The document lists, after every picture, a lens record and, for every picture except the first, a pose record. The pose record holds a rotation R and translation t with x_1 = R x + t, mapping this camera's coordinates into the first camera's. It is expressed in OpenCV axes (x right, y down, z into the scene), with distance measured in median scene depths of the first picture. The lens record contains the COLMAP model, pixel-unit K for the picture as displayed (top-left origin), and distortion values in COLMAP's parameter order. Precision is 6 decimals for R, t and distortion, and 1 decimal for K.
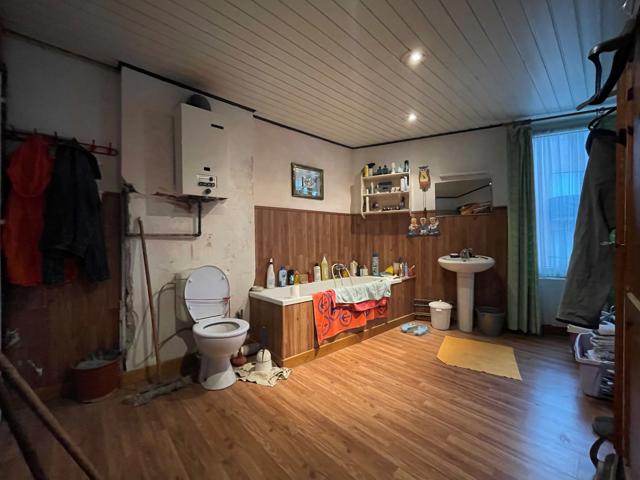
lens RADIAL K [[256.9, 0, 319.2], [0, 256.9, 242.2], [0, 0, 1]] dist [-0.001207, -0.000097]
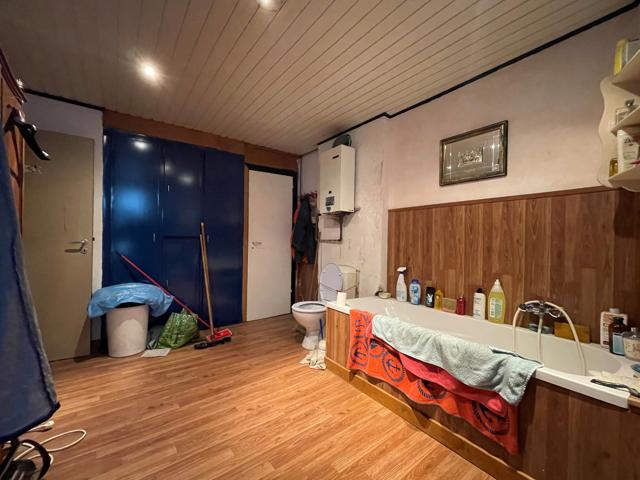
lens RADIAL K [[256.9, 0, 319.2], [0, 256.9, 242.2], [0, 0, 1]] dist [-0.001207, -0.000097]
pose [[-0.054419, 0.014549, -0.998412, 0.734373], [-0.019817, 0.999681, 0.015647, -0.031079], [0.998322, 0.020637, -0.054113, 0.803328]]
